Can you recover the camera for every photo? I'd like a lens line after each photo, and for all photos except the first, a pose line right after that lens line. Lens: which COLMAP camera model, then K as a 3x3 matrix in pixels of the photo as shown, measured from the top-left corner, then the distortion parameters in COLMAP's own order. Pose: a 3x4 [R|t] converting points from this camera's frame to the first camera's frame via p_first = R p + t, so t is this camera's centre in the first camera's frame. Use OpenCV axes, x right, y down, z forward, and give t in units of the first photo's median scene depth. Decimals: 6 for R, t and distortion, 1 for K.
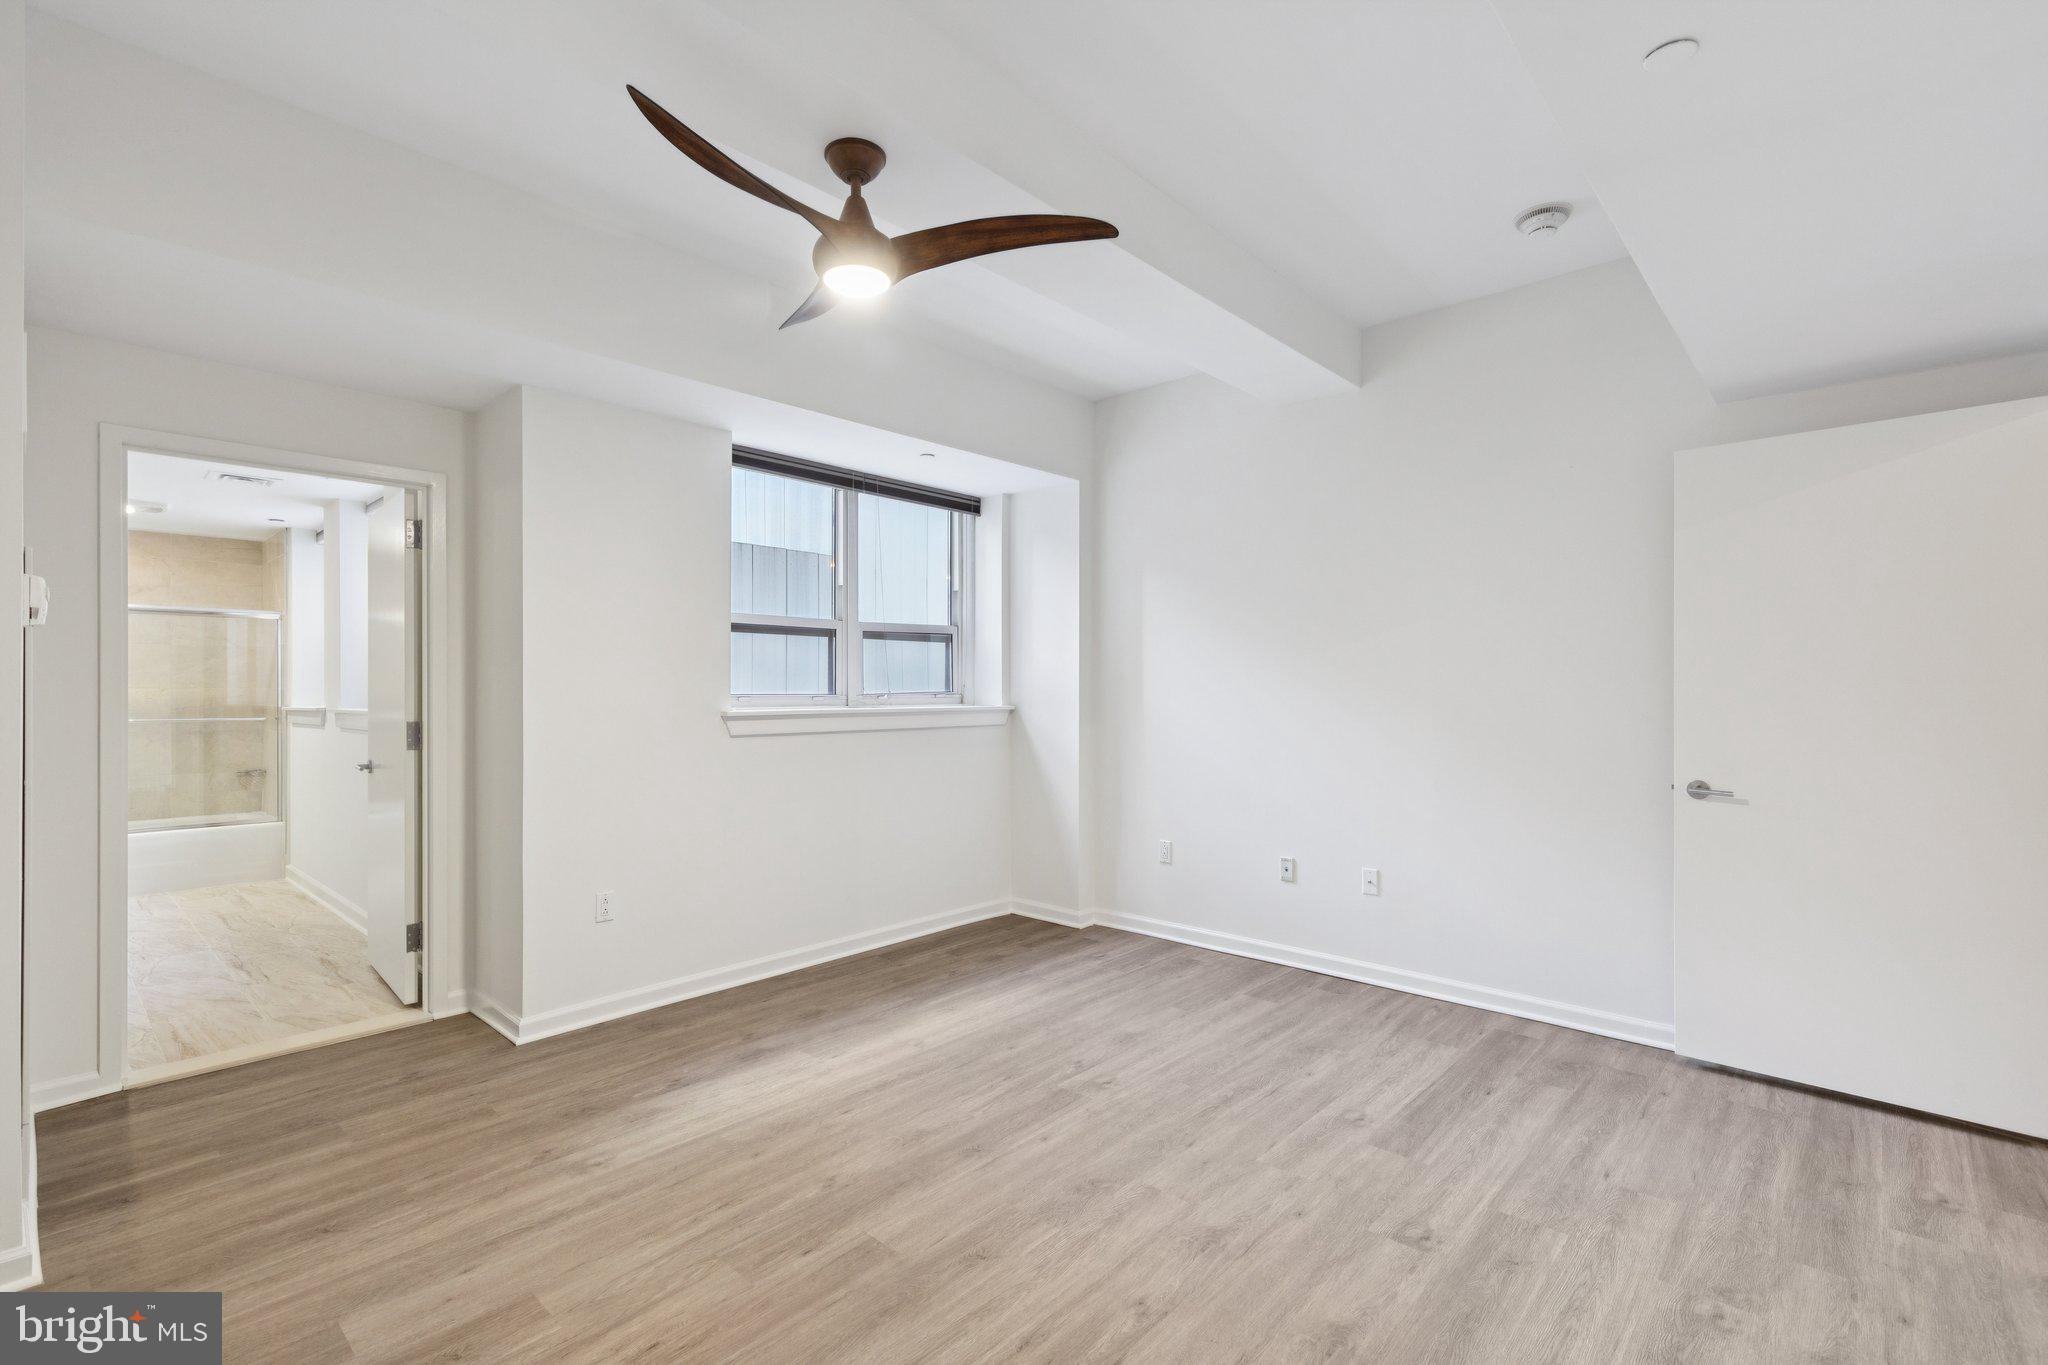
lens RADIAL K [[928.3, 0, 1013.6], [0, 928.3, 684.4], [0, 0, 1]] dist [0.012090, -0.000039]
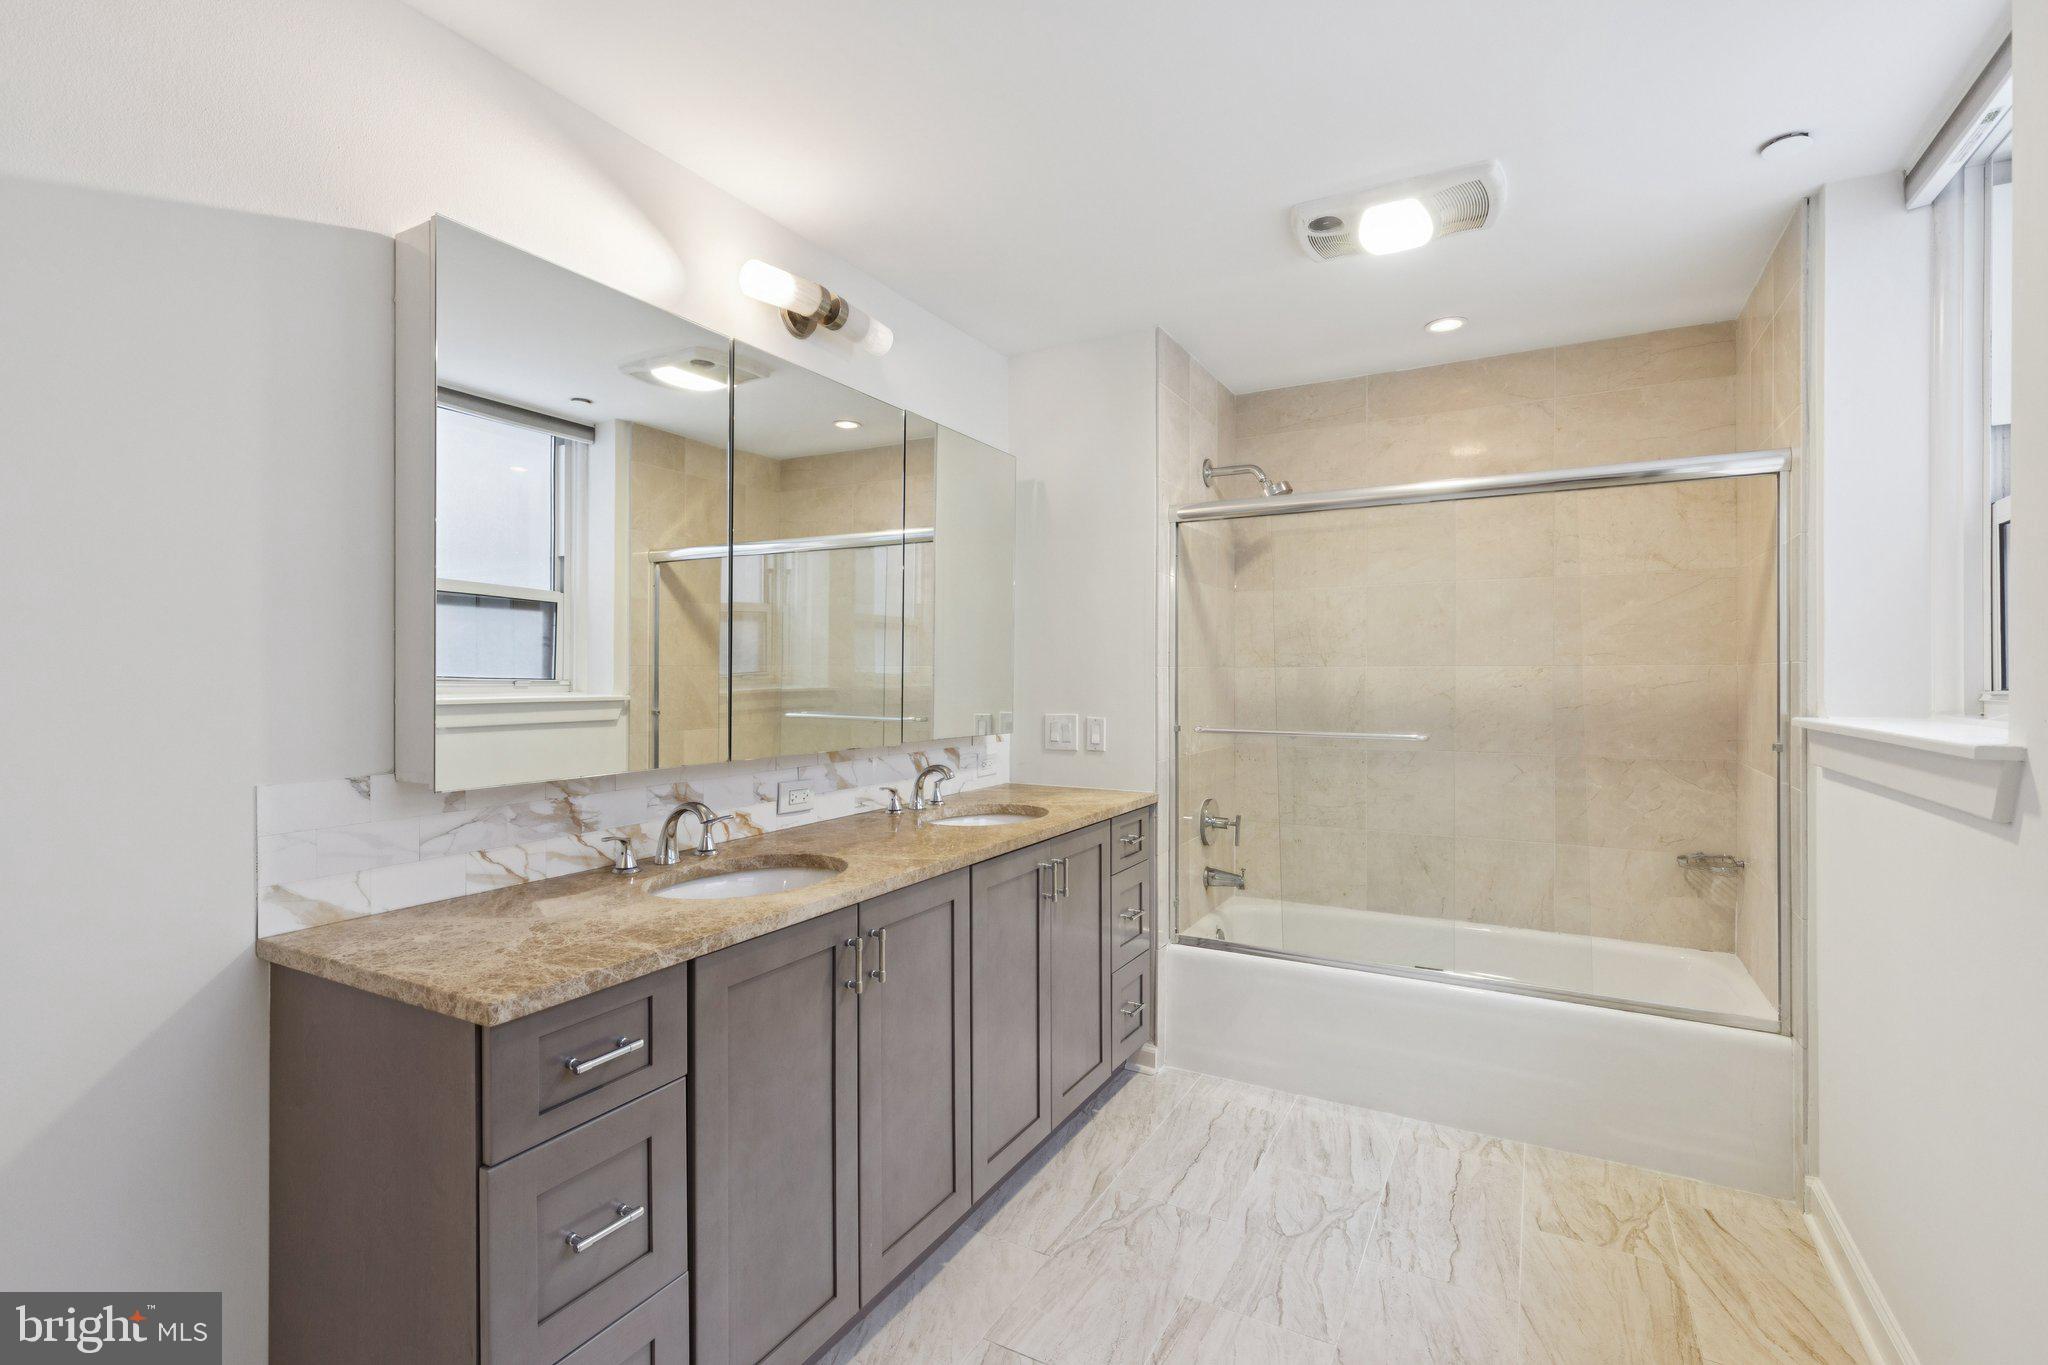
lens RADIAL K [[914.2, 0, 1024.9], [0, 914.2, 680.9], [0, 0, 1]] dist [0.006276, -0.000409]
pose [[0.236983, 0.006360, -0.971493, -1.180520], [0.008512, 0.999927, 0.008622, 0.011531], [0.971476, -0.010312, 0.236912, 1.461636]]
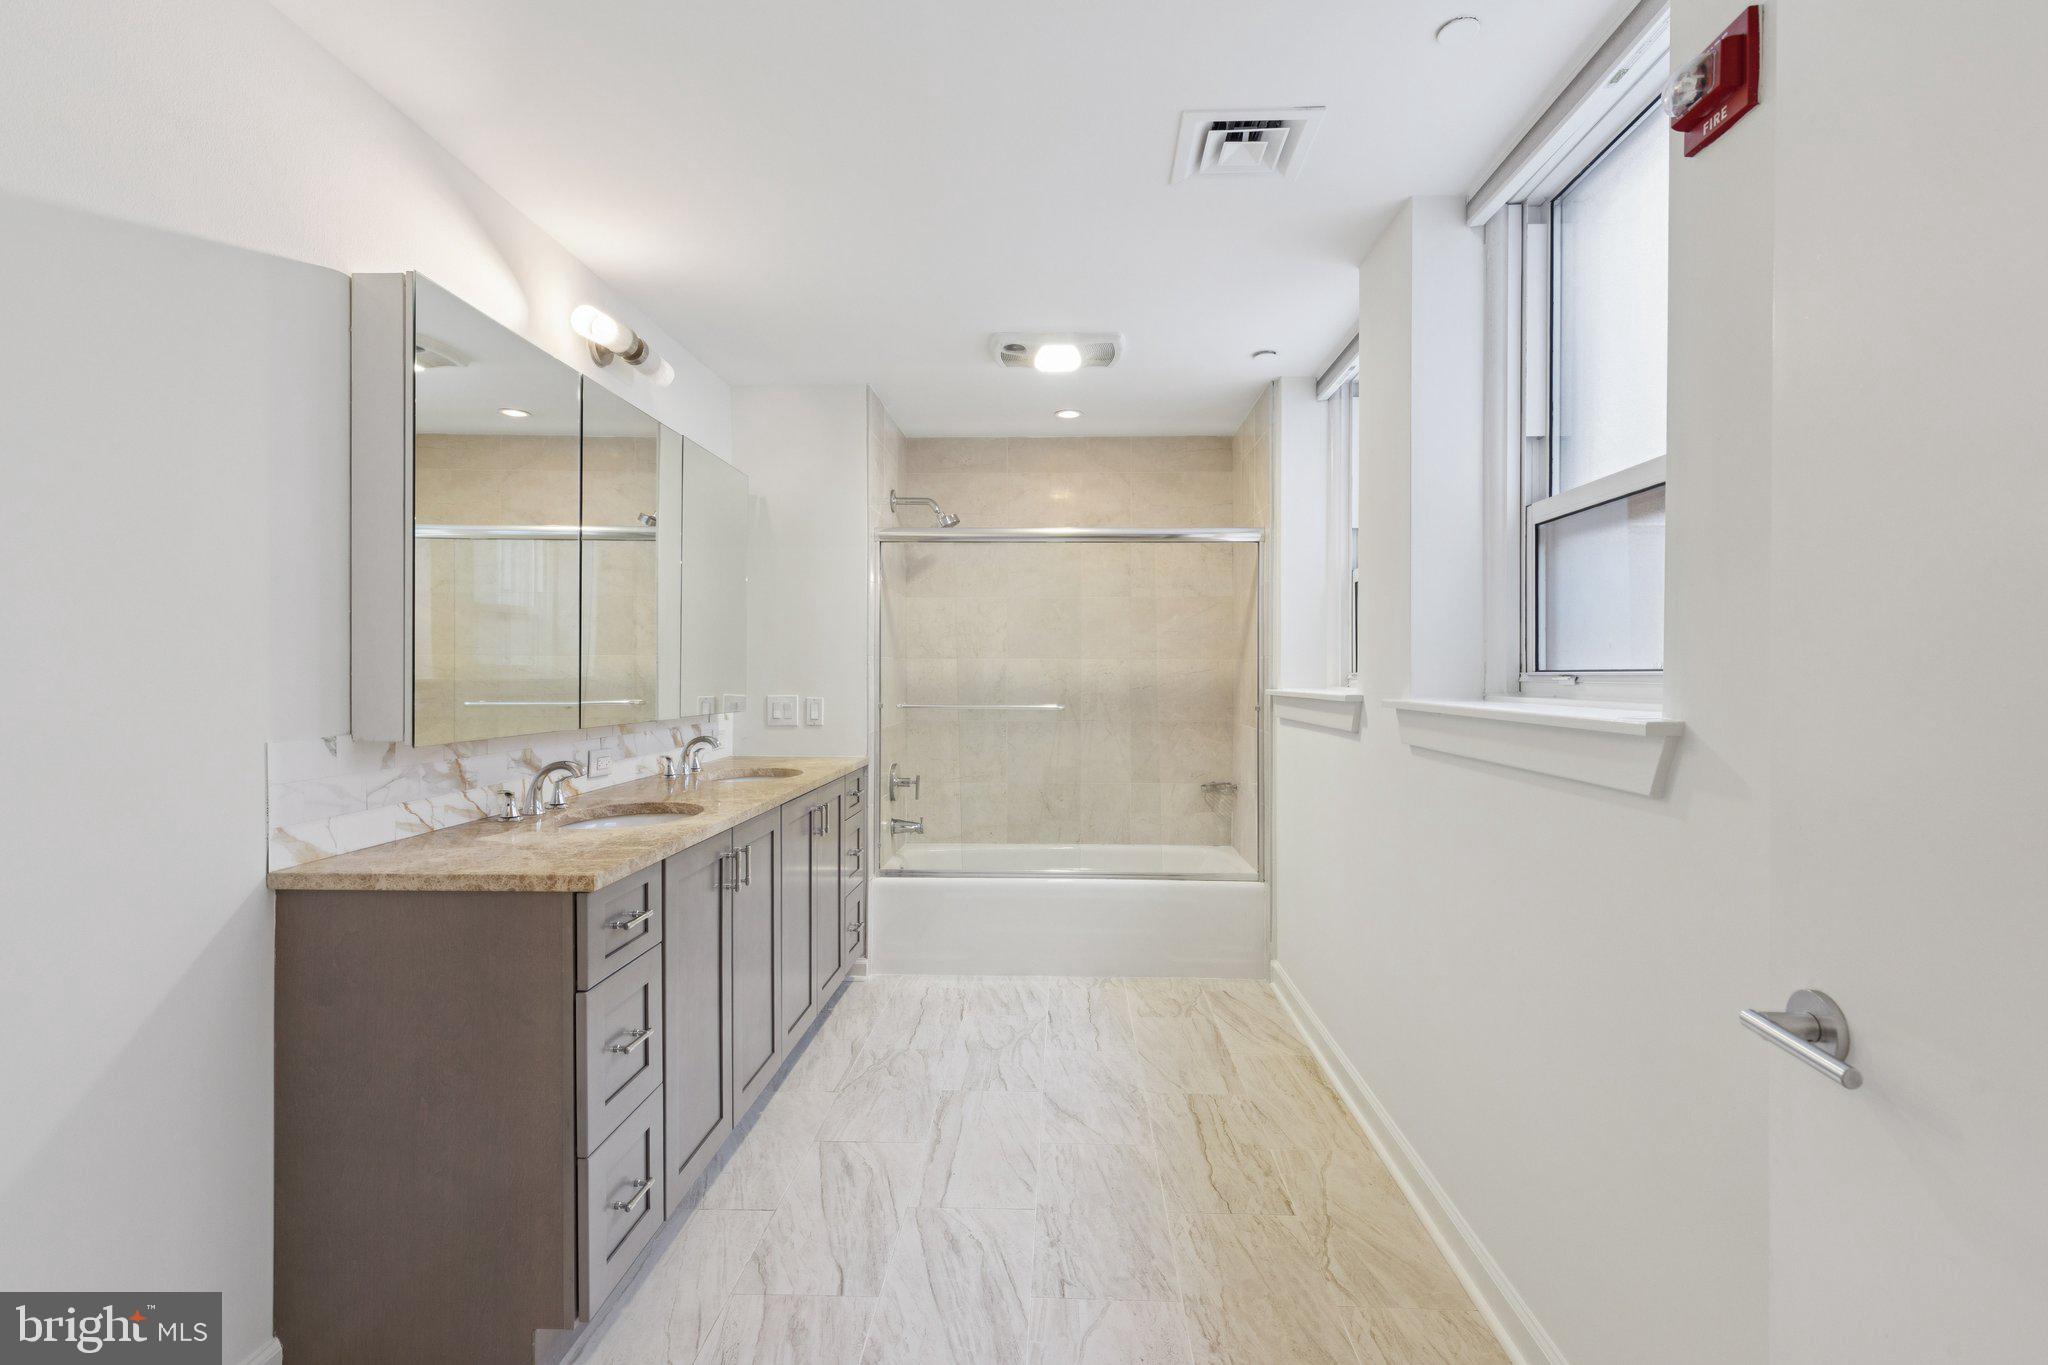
lens RADIAL K [[914.2, 0, 1024.9], [0, 914.2, 680.9], [0, 0, 1]] dist [0.006276, -0.000409]
pose [[0.647514, 0.009481, -0.761995, -1.012680], [0.002814, 0.999886, 0.014831, 0.022390], [0.762048, -0.011747, 0.647413, 1.174592]]
